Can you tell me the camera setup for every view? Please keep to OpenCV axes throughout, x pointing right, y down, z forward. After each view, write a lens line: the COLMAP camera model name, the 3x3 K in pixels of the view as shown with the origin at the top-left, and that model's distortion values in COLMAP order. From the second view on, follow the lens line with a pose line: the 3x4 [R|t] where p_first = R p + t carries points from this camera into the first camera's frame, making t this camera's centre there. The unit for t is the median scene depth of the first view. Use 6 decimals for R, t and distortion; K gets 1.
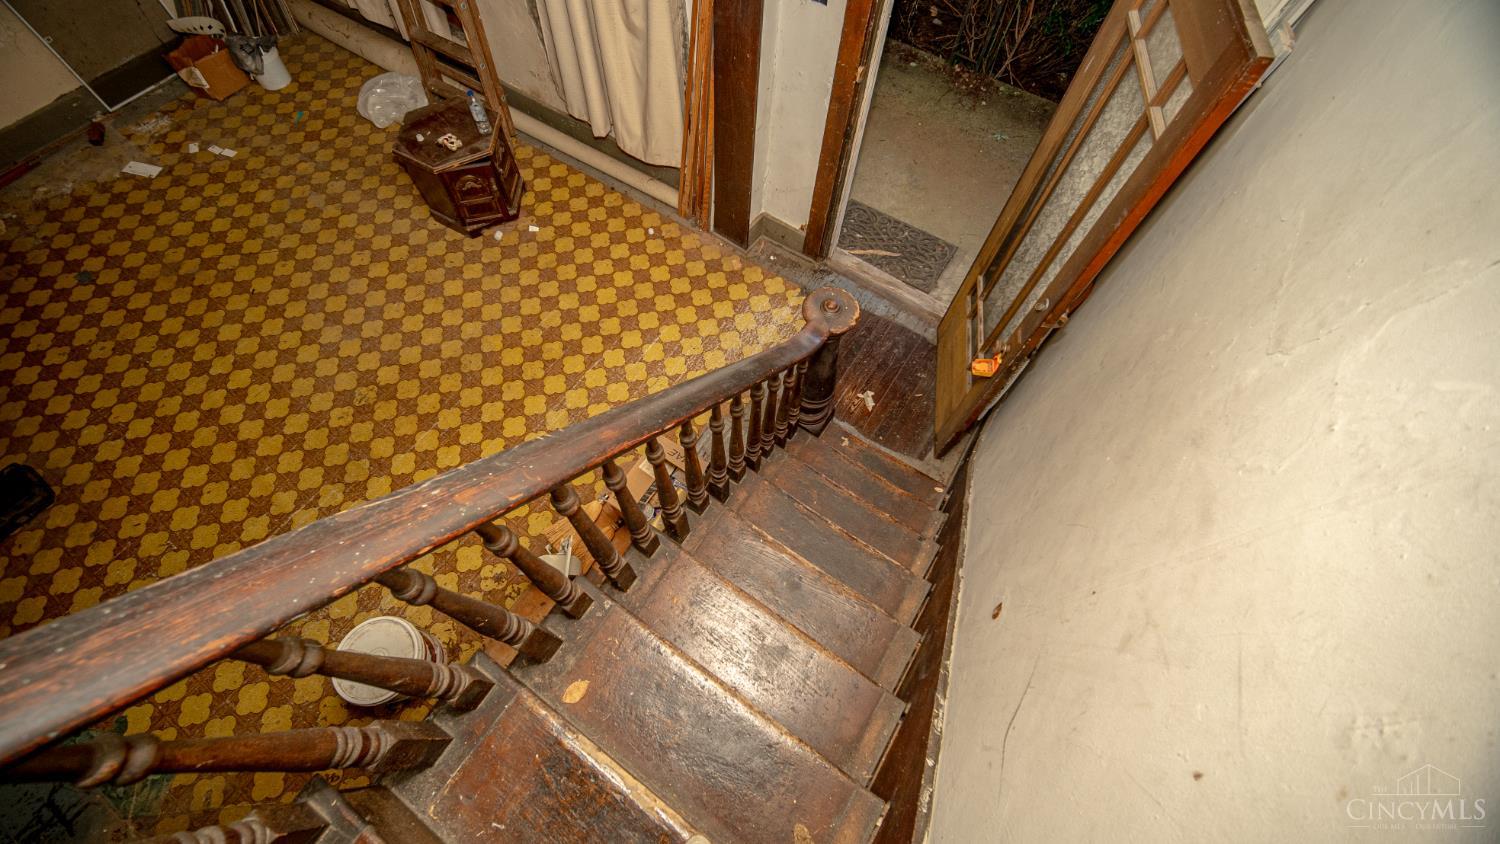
lens RADIAL K [[594.4, 0, 737.5], [0, 594.4, 423.8], [0, 0, 1]] dist [-0.003278, 0.000019]
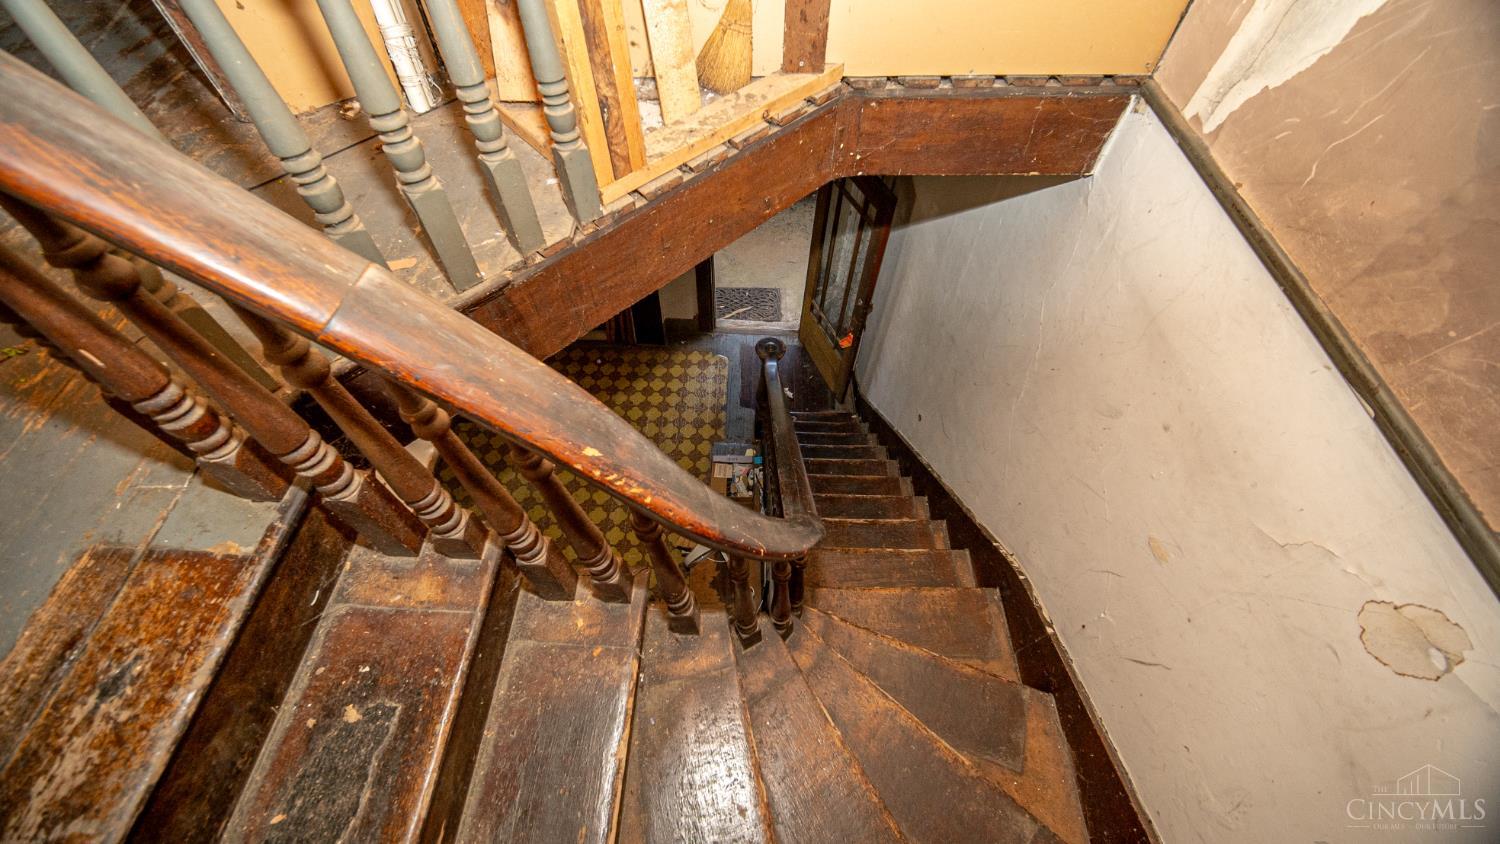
lens RADIAL K [[594.4, 0, 741.7], [0, 594.4, 396.8], [0, 0, 1]] dist [-0.003278, 0.000019]
pose [[0.845260, -0.442332, 0.299797, -0.334303], [0.481160, 0.874071, -0.066966, 0.015108], [-0.232423, 0.200854, 0.951650, -0.451294]]
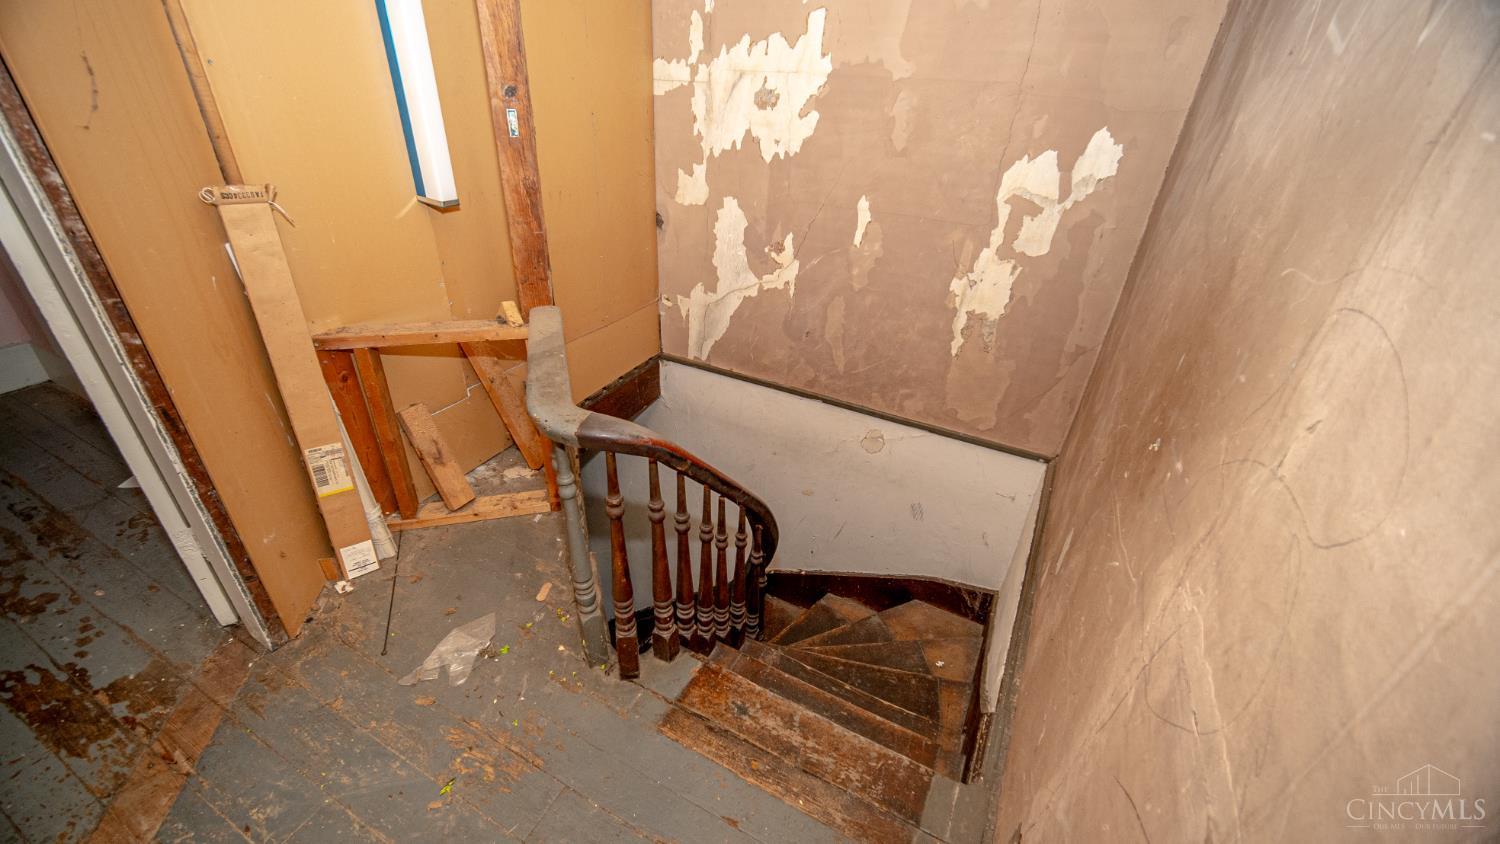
lens RADIAL K [[594.4, 0, 744.0], [0, 594.4, 420.0], [0, 0, 1]] dist [-0.003278, 0.000019]
pose [[-0.114397, -0.516043, 0.848889, -0.756138], [0.861813, 0.373497, 0.343189, -0.243555], [-0.494157, 0.770844, 0.402005, -0.536285]]
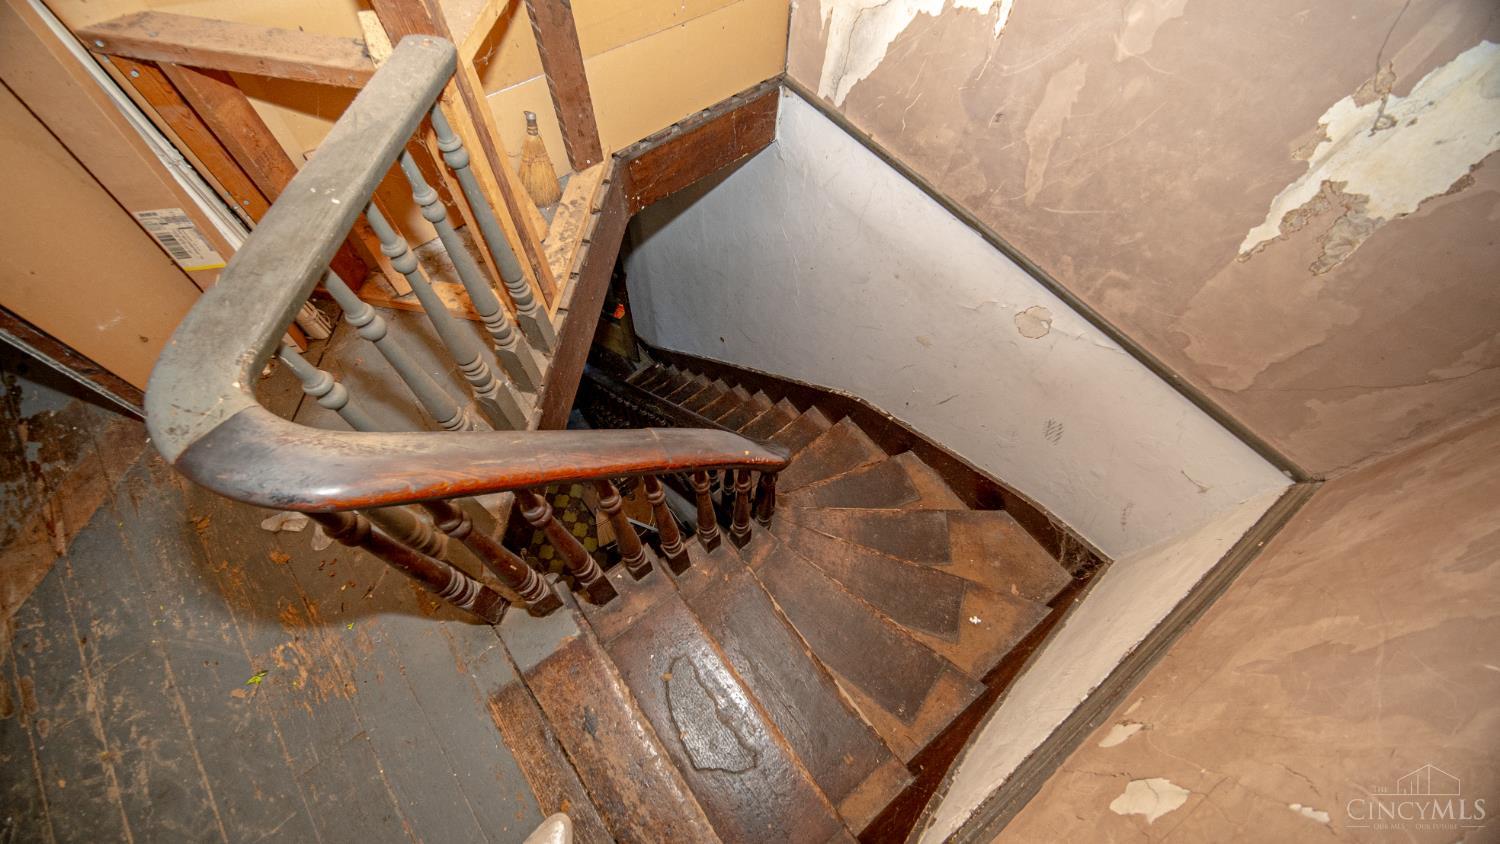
lens RADIAL K [[594.4, 0, 742.9], [0, 594.4, 423.1], [0, 0, 1]] dist [-0.003278, 0.000019]
pose [[0.305959, -0.841240, 0.445762, -0.474683], [0.833342, 0.463046, 0.301876, -0.125460], [-0.460359, 0.279111, 0.842714, -0.573334]]
